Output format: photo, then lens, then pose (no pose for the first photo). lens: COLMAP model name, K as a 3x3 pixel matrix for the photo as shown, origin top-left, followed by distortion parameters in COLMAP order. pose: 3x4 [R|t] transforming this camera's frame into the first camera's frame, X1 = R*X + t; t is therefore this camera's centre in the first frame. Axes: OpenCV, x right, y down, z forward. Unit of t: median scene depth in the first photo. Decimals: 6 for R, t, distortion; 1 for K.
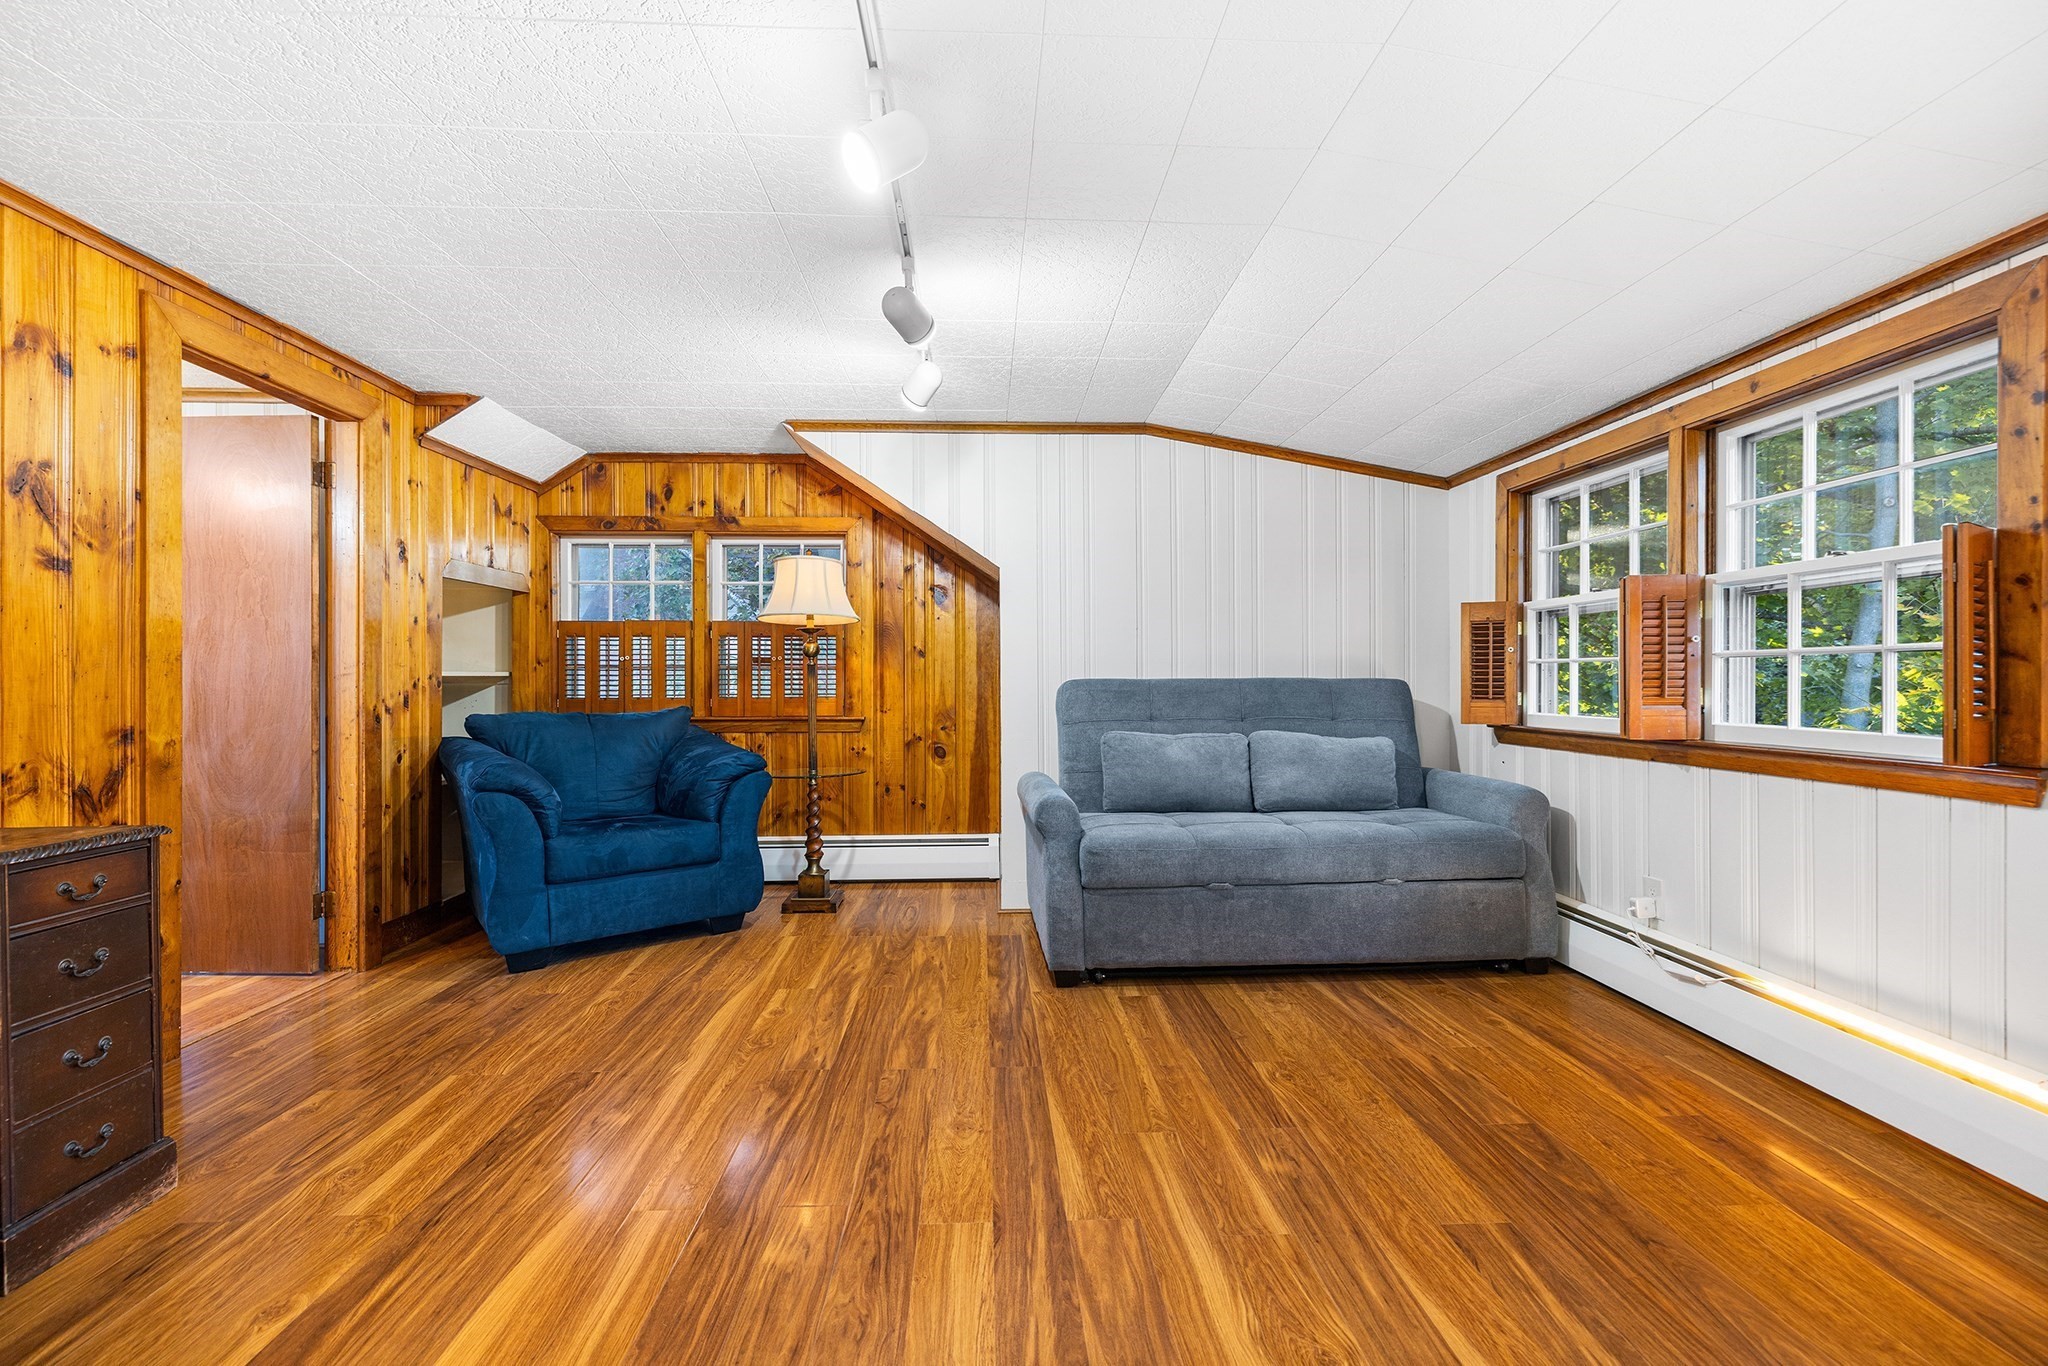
lens RADIAL K [[866.5, 0, 1012.8], [0, 866.5, 682.0], [0, 0, 1]] dist [0.001195, -0.000933]
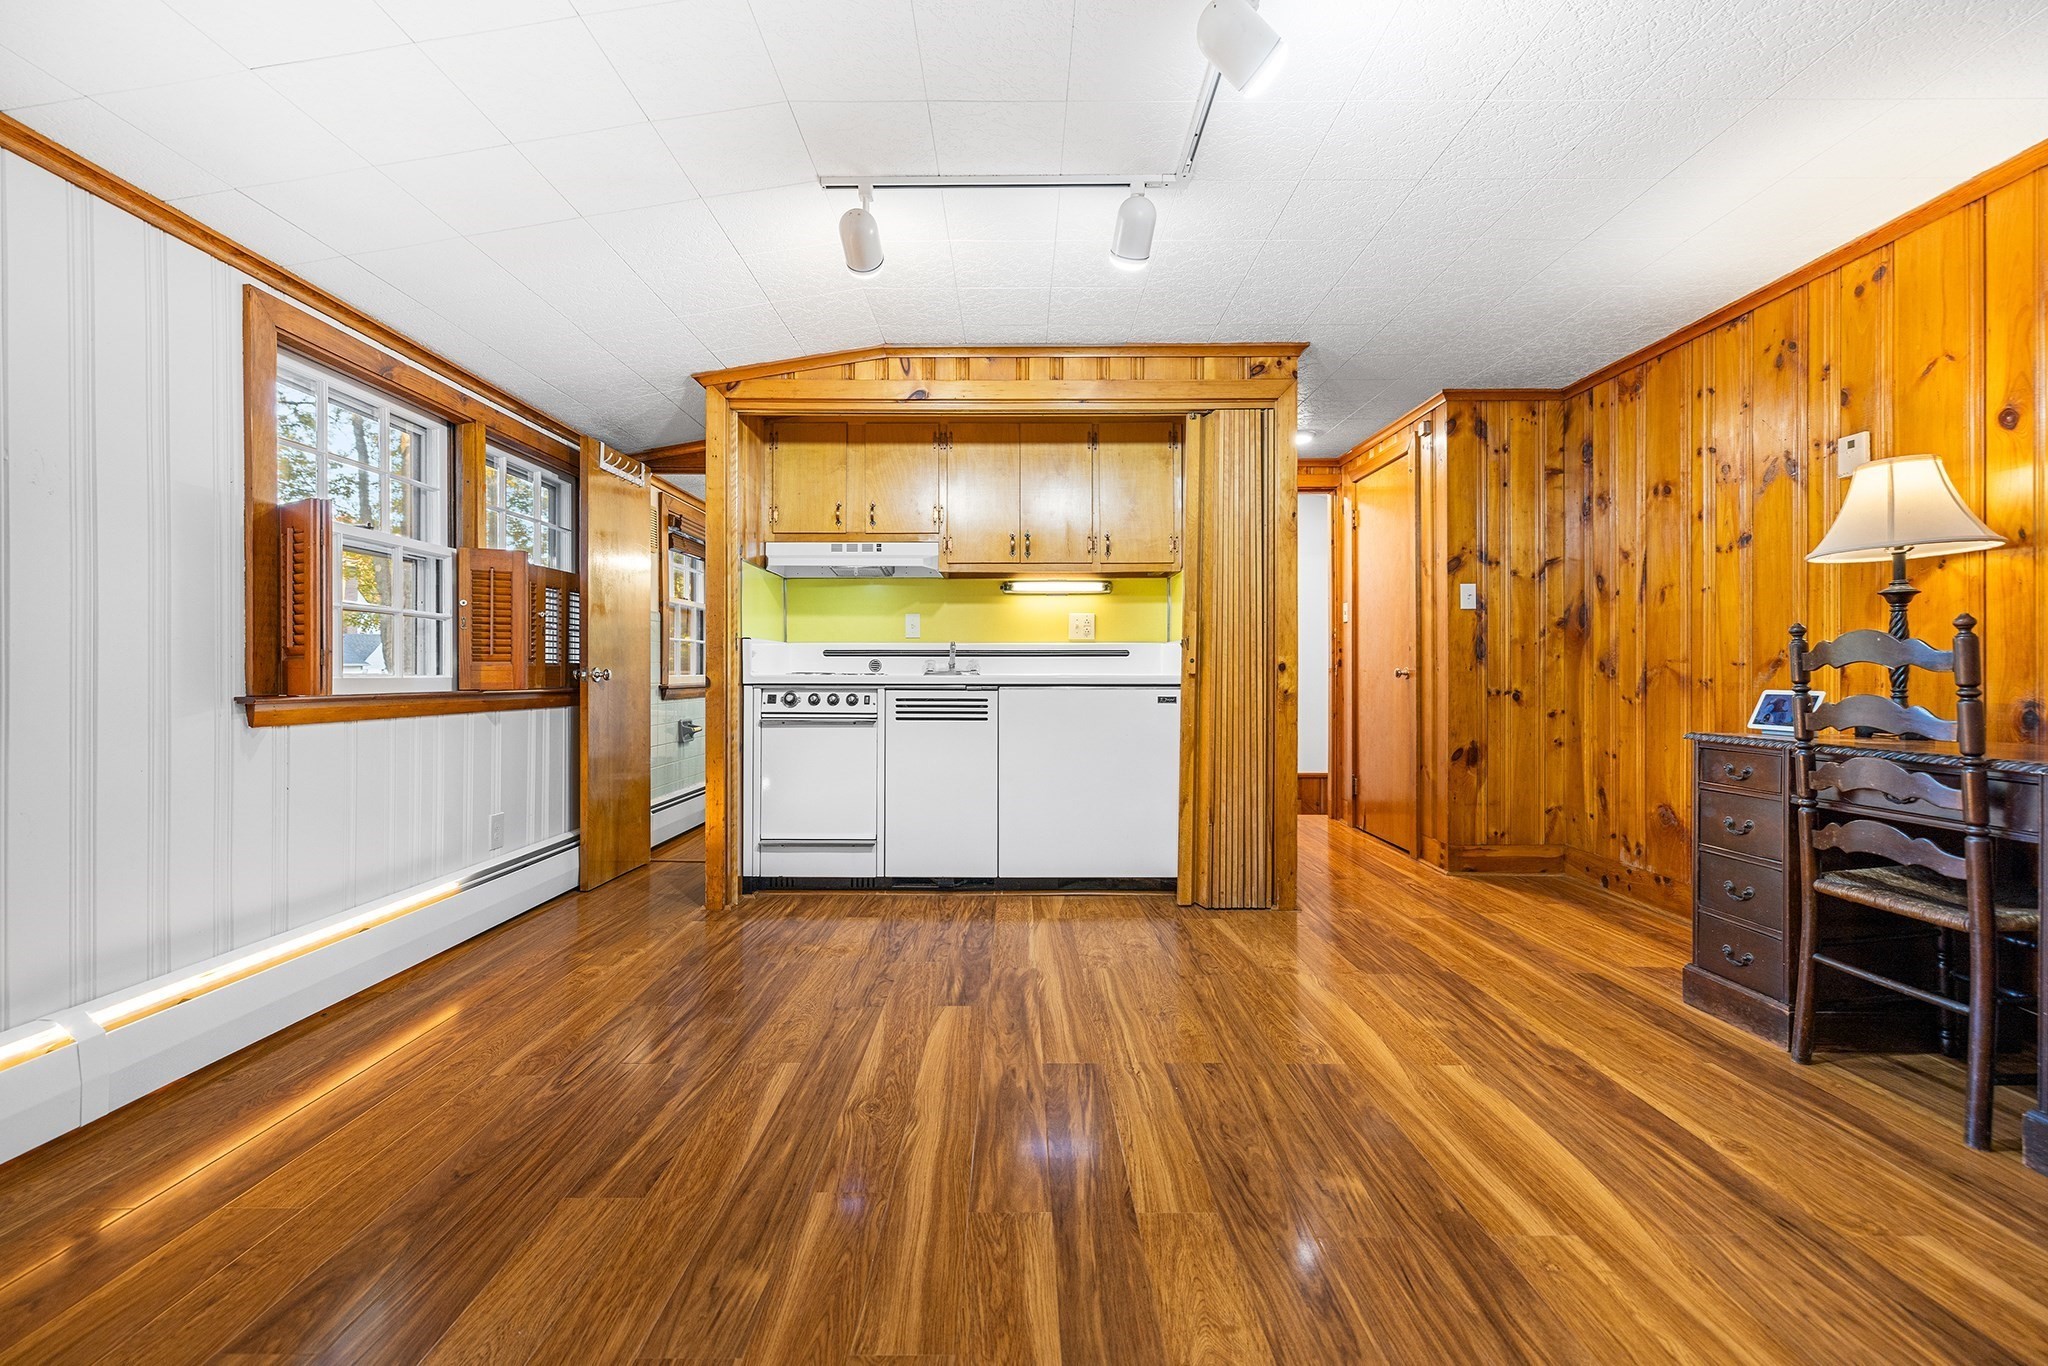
lens RADIAL K [[866.5, 0, 1021.8], [0, 866.5, 666.7], [0, 0, 1]] dist [0.001195, -0.000933]
pose [[-0.999525, 0.002048, 0.030753, 0.037054], [0.001884, 0.999984, -0.005346, 0.040352], [-0.030763, -0.005286, -0.999513, 1.080302]]
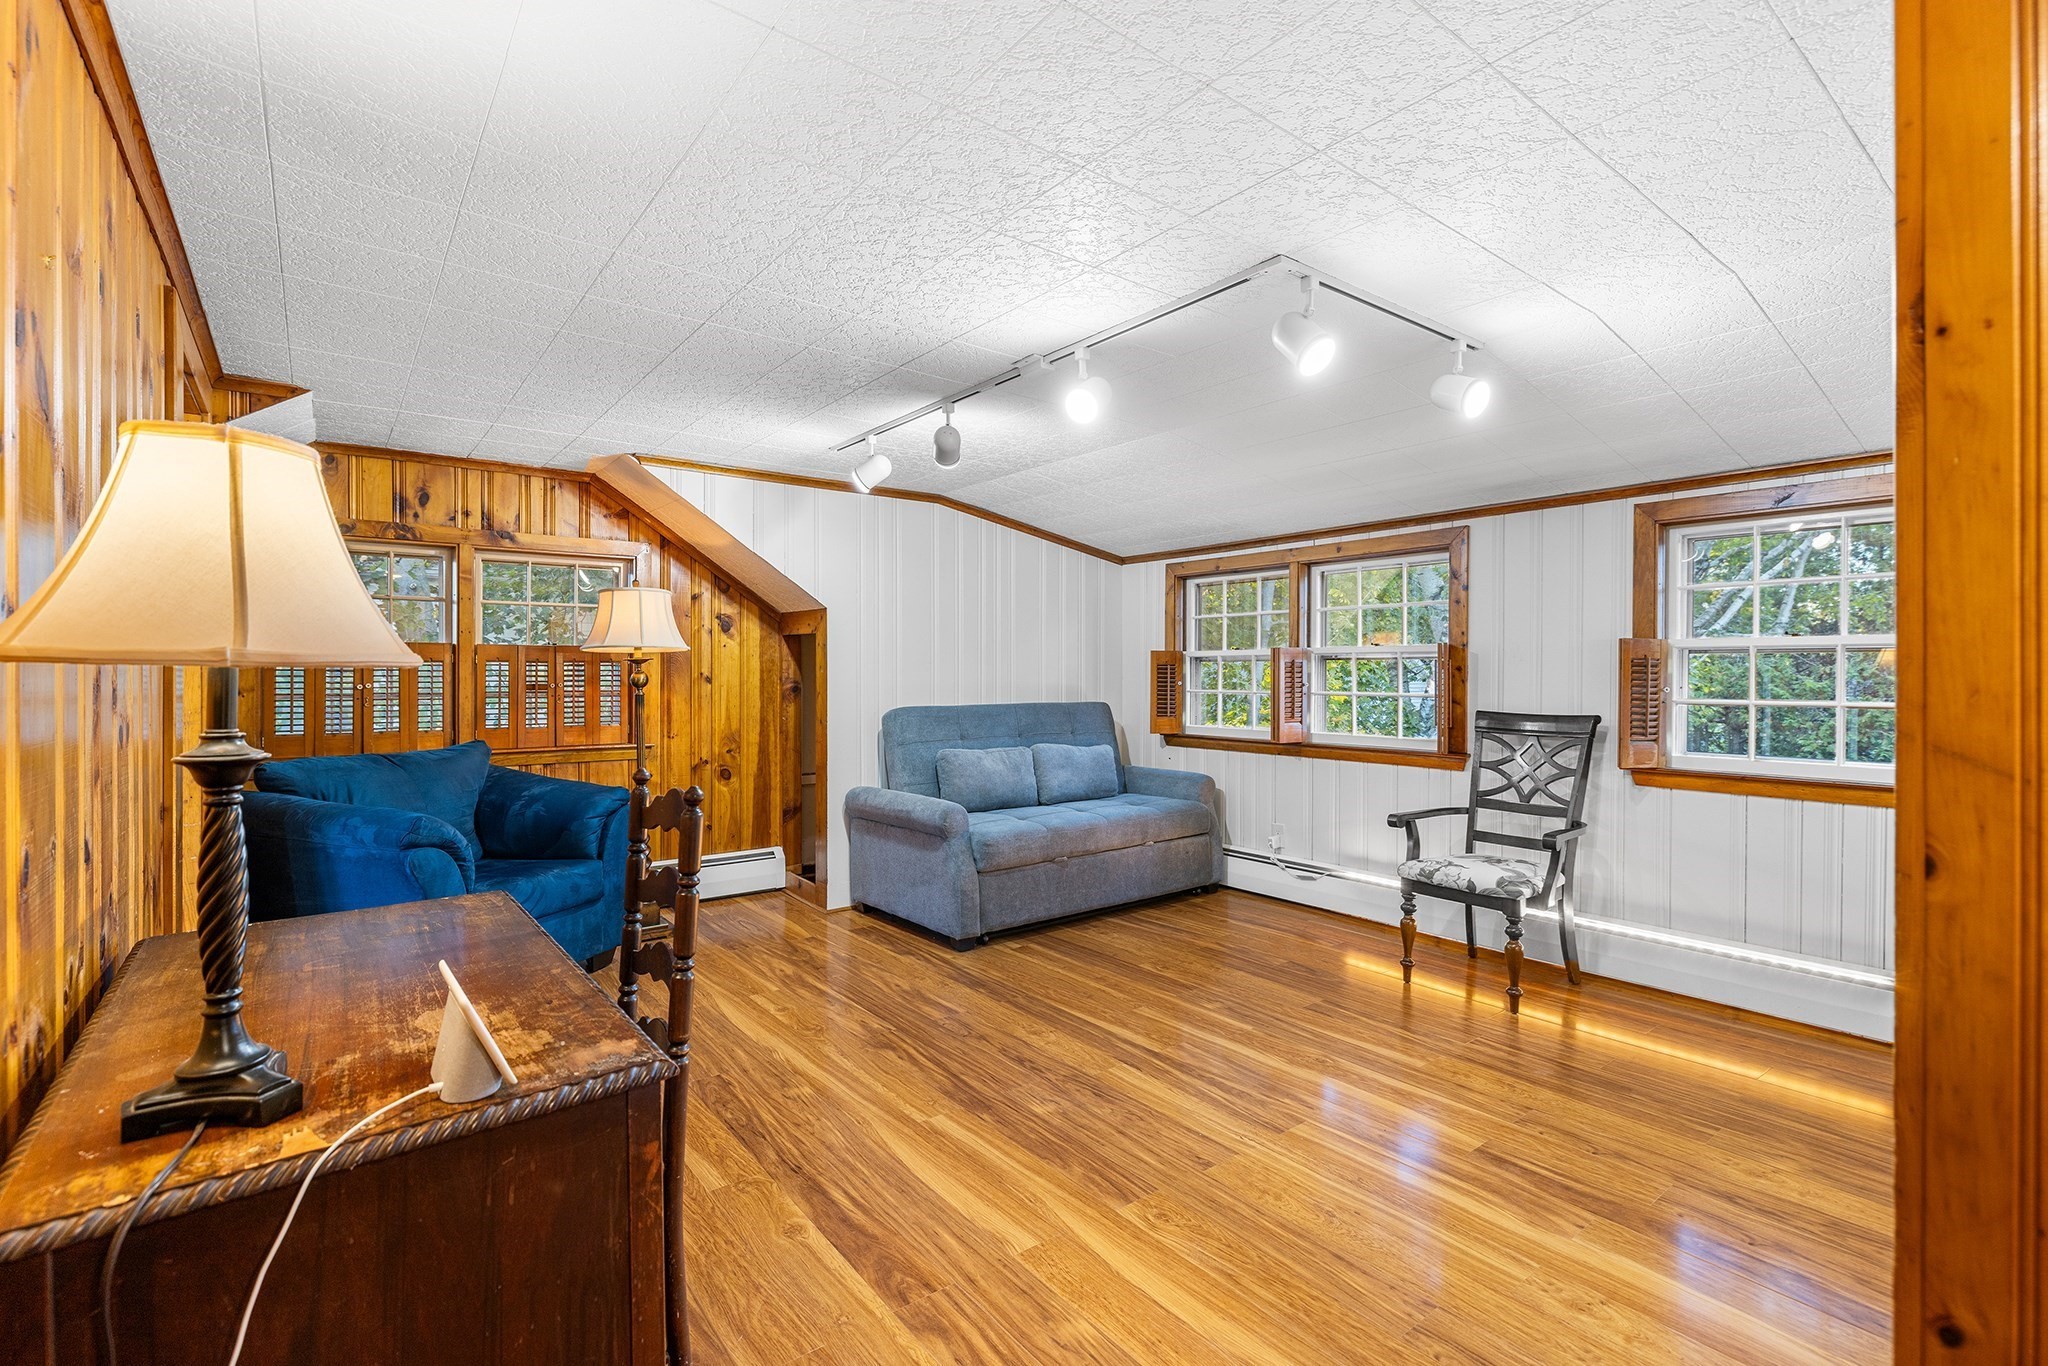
lens RADIAL K [[925.5, 0, 1013.5], [0, 925.5, 682.3], [0, 0, 1]] dist [-0.009861, 0.000386]
pose [[0.818215, -0.003093, 0.574903, -0.679073], [-0.001758, 0.999967, 0.007881, -0.060249], [-0.574909, -0.007459, 0.818183, -0.167517]]
